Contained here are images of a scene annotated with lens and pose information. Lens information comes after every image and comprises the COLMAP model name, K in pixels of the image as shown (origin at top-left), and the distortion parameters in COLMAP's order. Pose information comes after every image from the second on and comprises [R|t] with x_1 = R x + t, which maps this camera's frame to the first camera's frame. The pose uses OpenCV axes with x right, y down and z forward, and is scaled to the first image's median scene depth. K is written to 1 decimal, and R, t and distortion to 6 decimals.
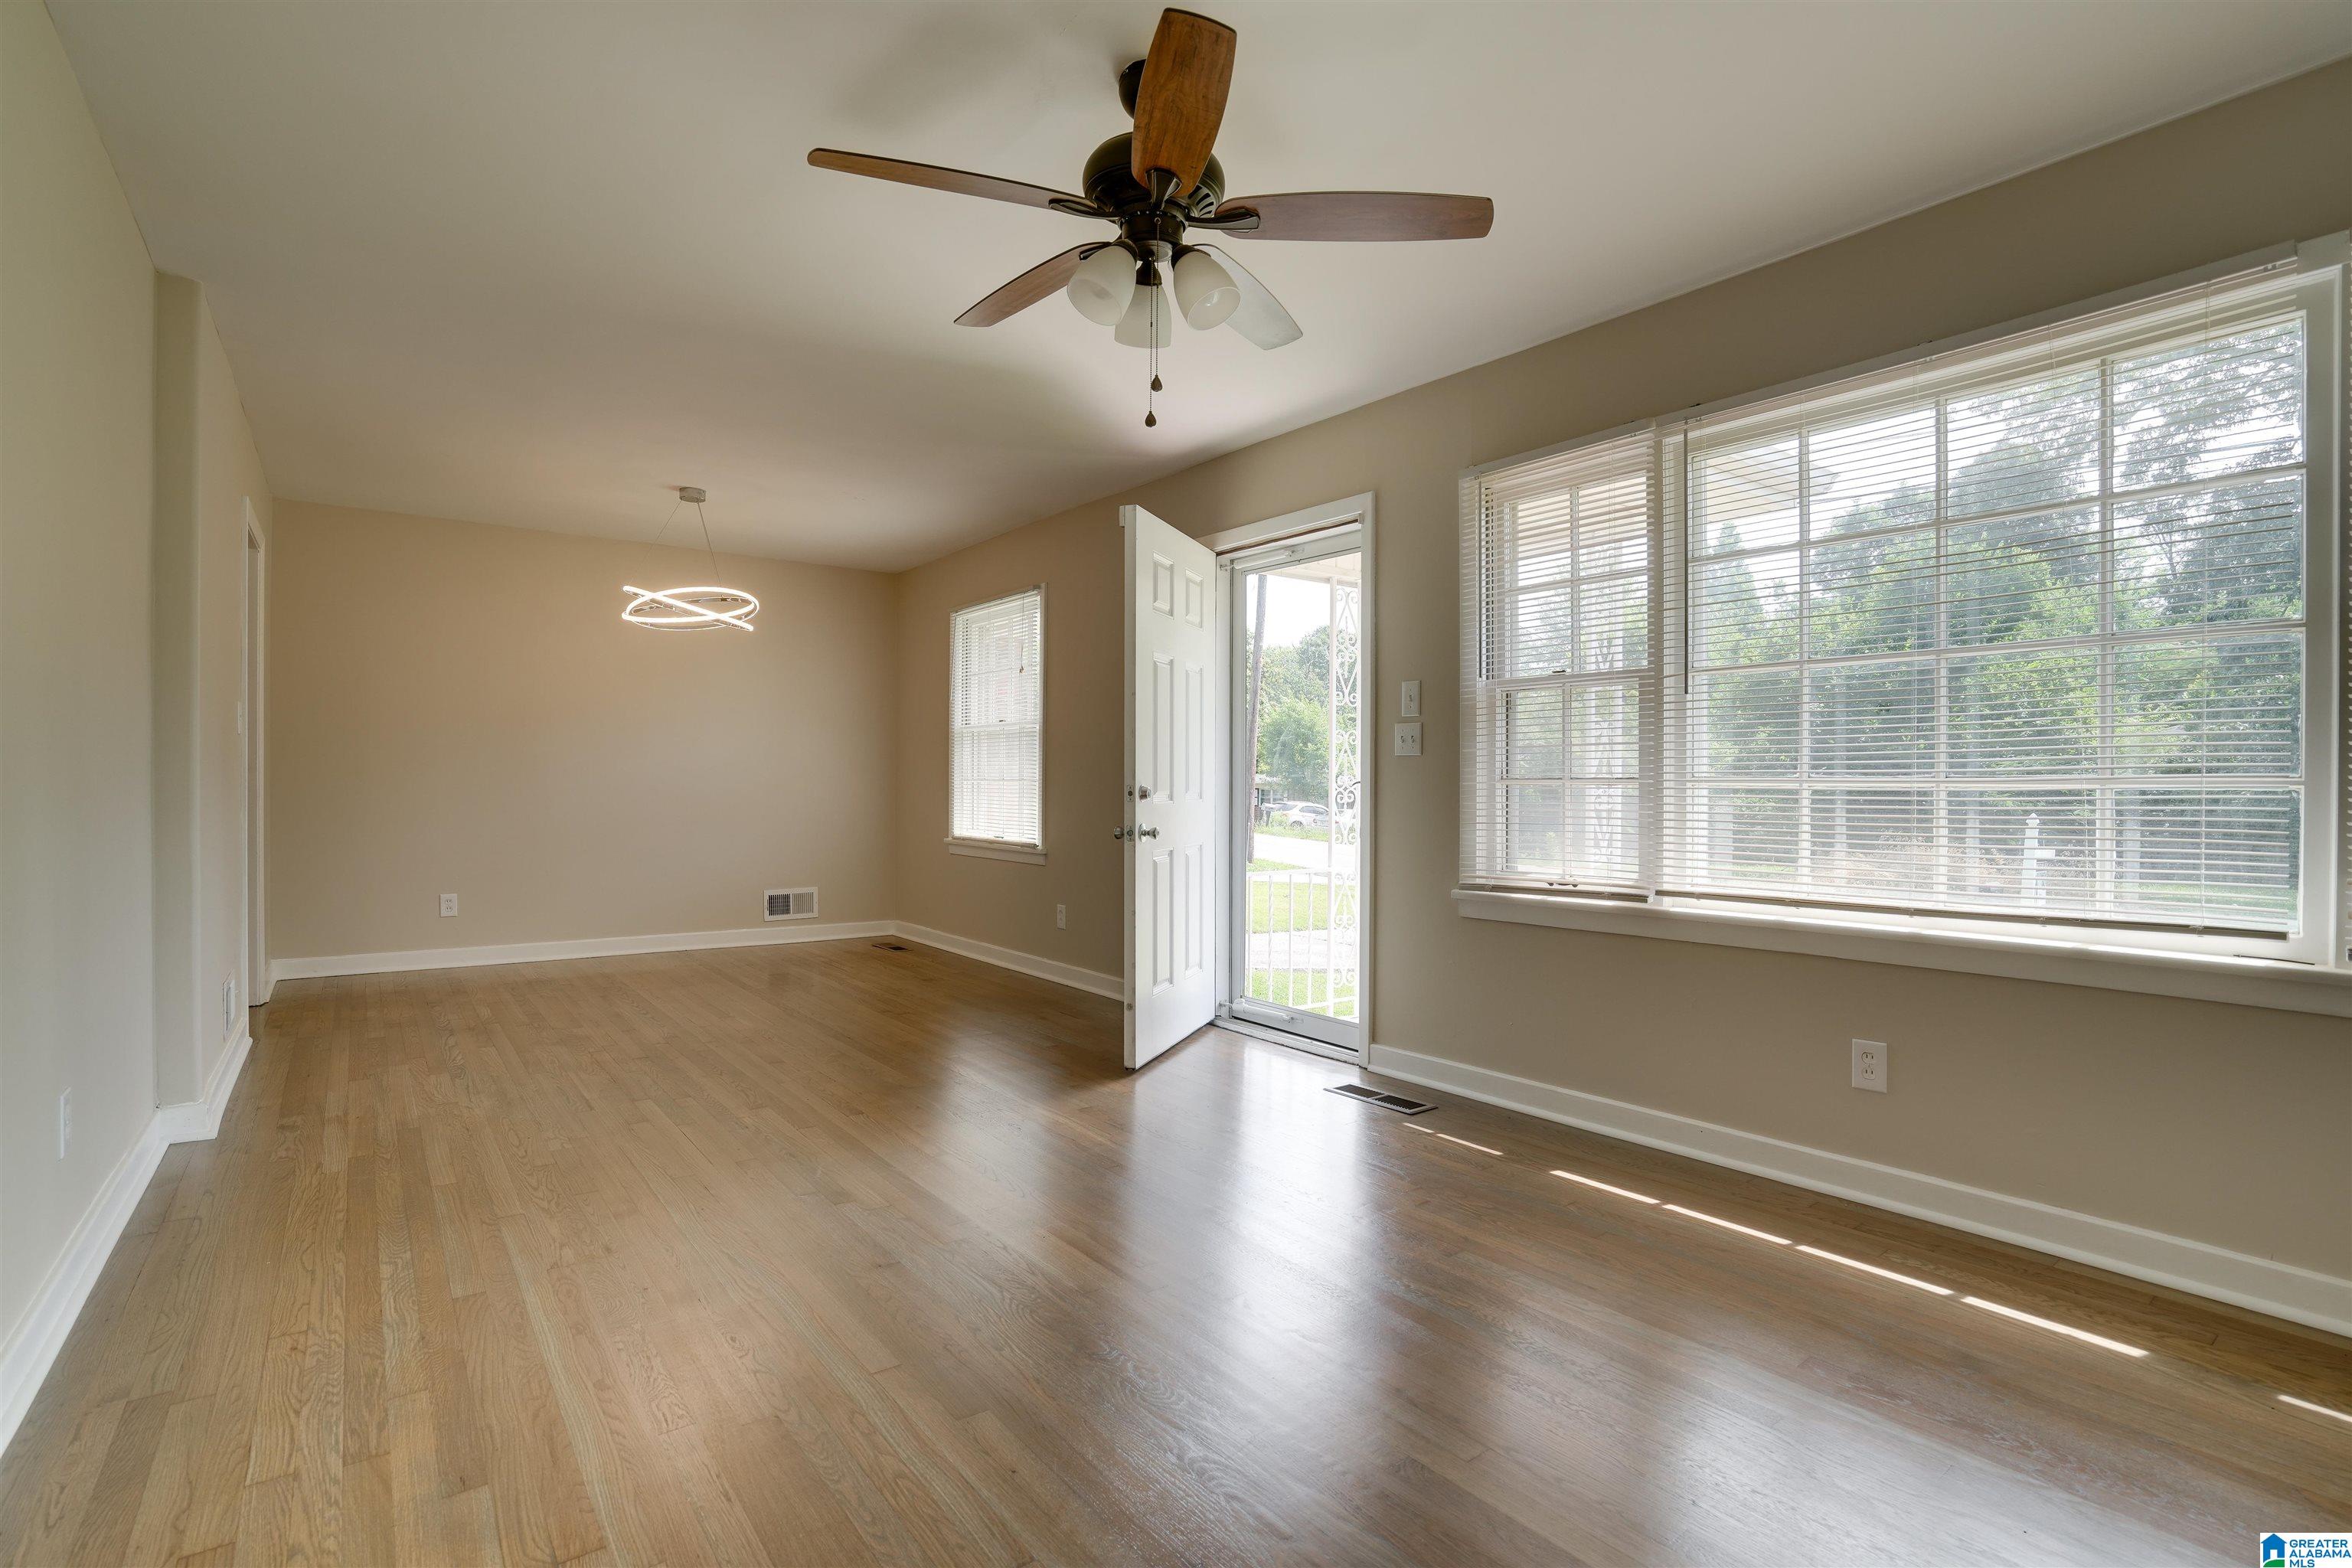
lens RADIAL K [[1085.5, 0, 1176.0], [0, 1085.5, 784.0], [0, 0, 1]] dist [-0.058336, 0.022327]
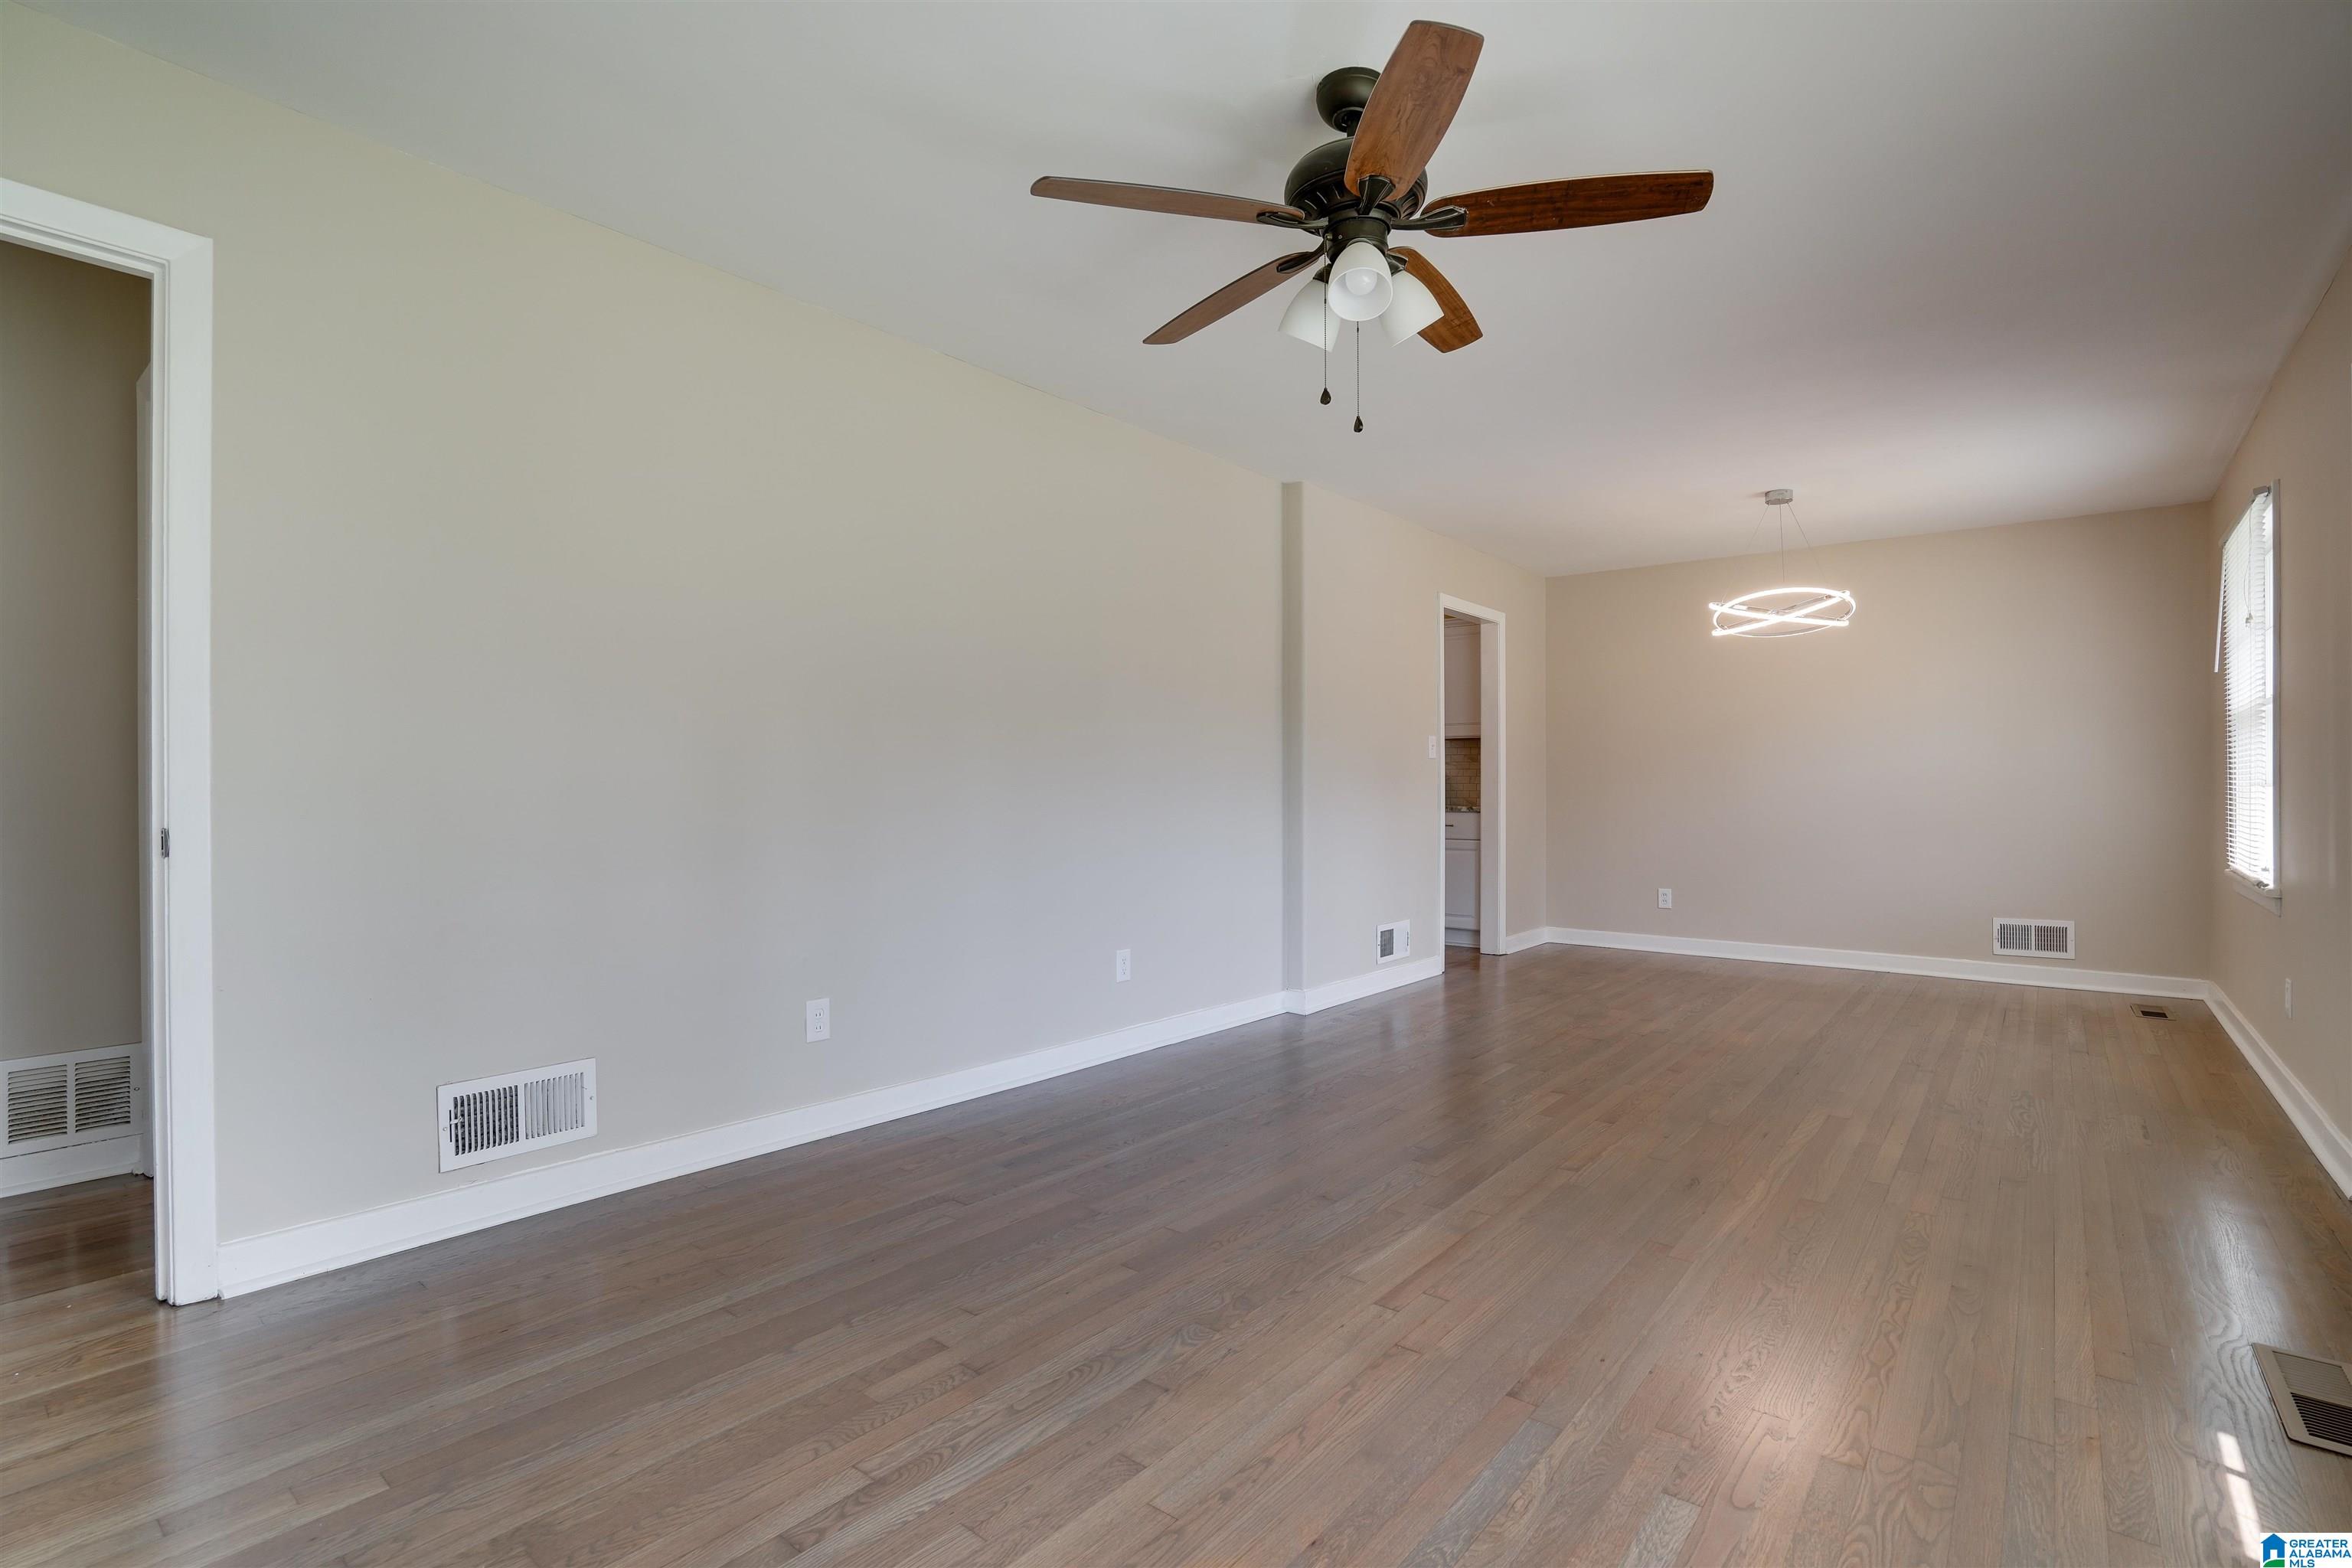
lens RADIAL K [[1085.5, 0, 1176.0], [0, 1085.5, 784.0], [0, 0, 1]] dist [-0.058336, 0.022327]
pose [[0.237703, -0.010941, -0.971276, 0.360825], [-0.000091, 0.999936, -0.011286, 0.003671], [0.971338, 0.002771, 0.237687, 0.236689]]
